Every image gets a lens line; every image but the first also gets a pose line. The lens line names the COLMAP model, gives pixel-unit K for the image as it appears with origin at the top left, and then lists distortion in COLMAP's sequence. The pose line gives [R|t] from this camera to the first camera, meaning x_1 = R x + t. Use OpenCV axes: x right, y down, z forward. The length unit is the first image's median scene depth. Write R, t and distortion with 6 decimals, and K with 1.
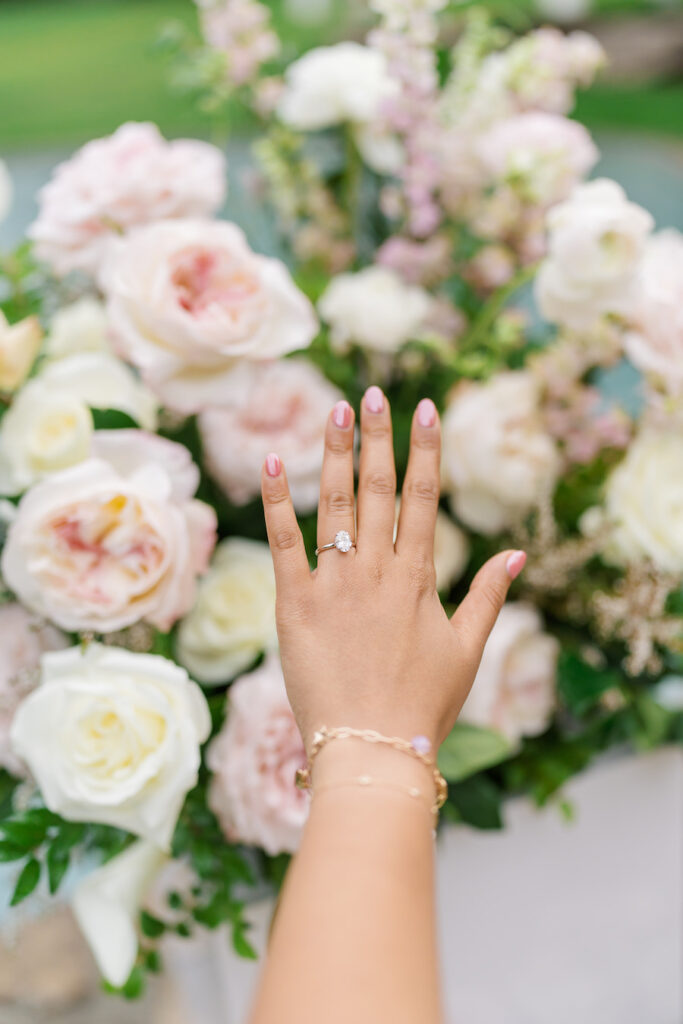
lens RADIAL K [[1153.6, 0, 342.9], [0, 1153.6, 509.9], [0, 0, 1]] dist [0.011575, 0.000000]
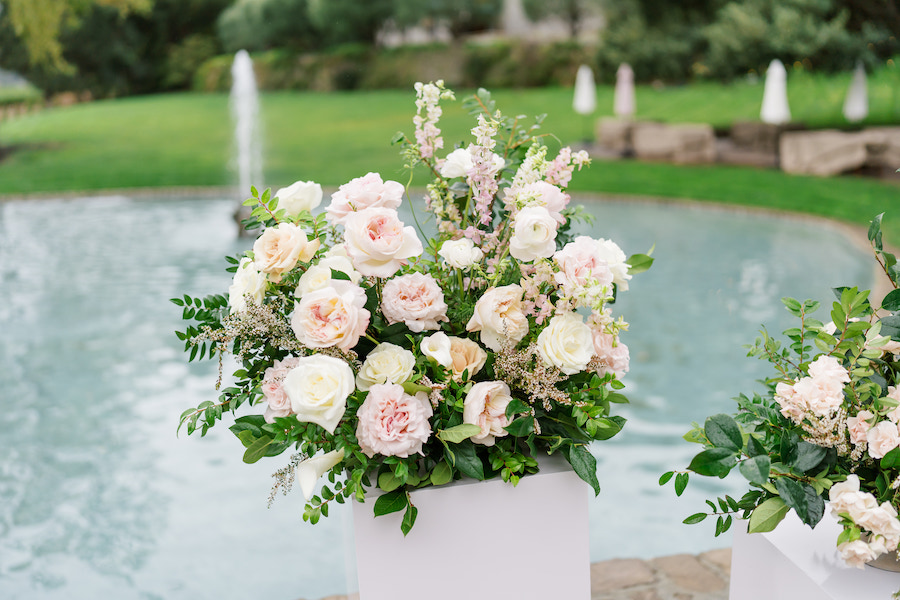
lens RADIAL K [[966.0, 0, 449.4], [0, 966.0, 297.9], [0, 0, 1]] dist [-0.005036, 0.000000]
pose [[0.980749, 0.107154, -0.163249, 0.372872], [-0.136837, 0.973532, -0.183062, 0.307634], [0.139312, 0.201877, 0.969452, -0.997154]]
